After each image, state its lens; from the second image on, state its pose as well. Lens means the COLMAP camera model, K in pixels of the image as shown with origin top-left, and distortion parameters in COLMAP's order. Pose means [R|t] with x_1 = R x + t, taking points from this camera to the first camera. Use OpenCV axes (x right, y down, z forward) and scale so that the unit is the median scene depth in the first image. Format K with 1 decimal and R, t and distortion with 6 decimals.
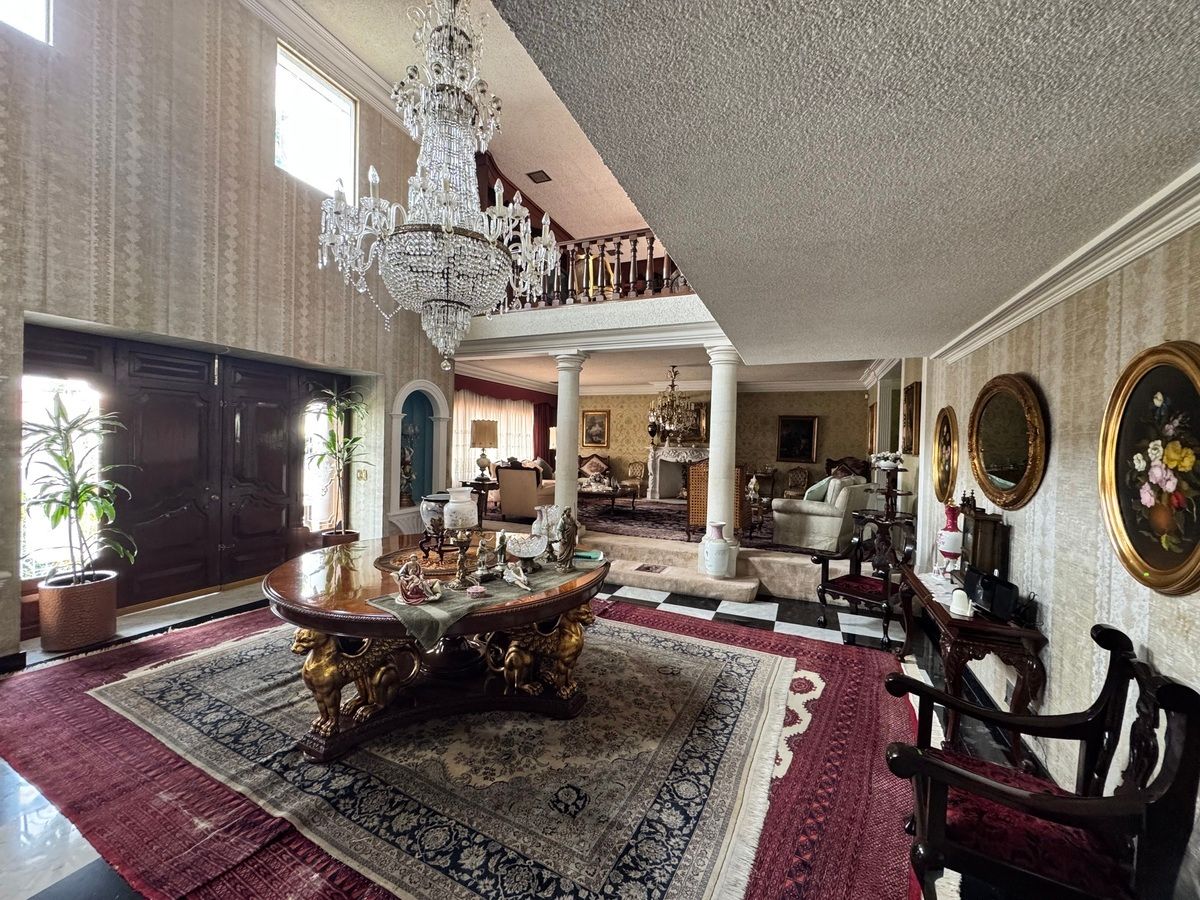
lens RADIAL K [[477.6, 0, 600.4], [0, 477.6, 450.7], [0, 0, 1]] dist [-0.003622, 0.000544]
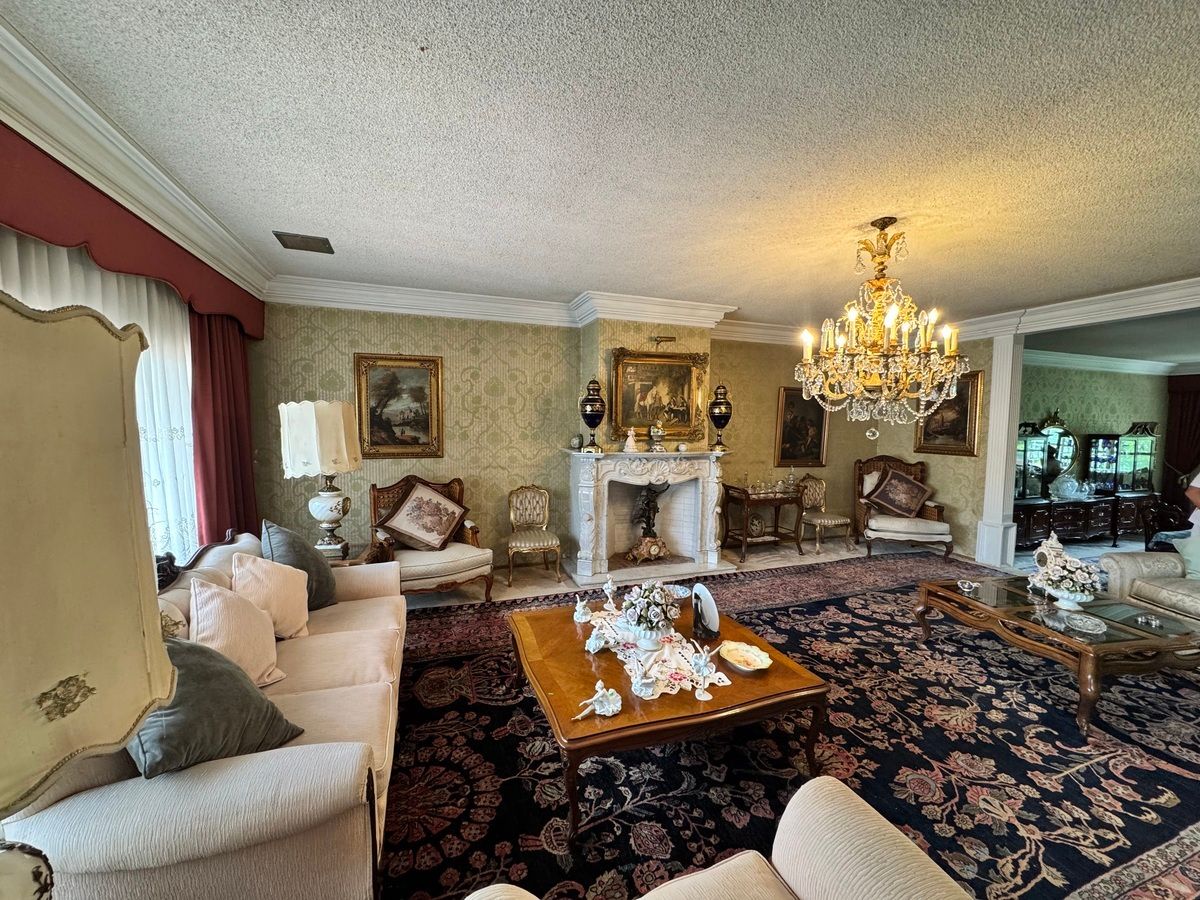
lens RADIAL K [[477.6, 0, 600.7], [0, 477.6, 457.3], [0, 0, 1]] dist [-0.003622, 0.000544]
pose [[0.732777, -0.067451, 0.677118, -0.153717], [0.021547, 0.996876, 0.075986, -0.031931], [-0.680128, -0.041090, 0.731941, 0.639046]]
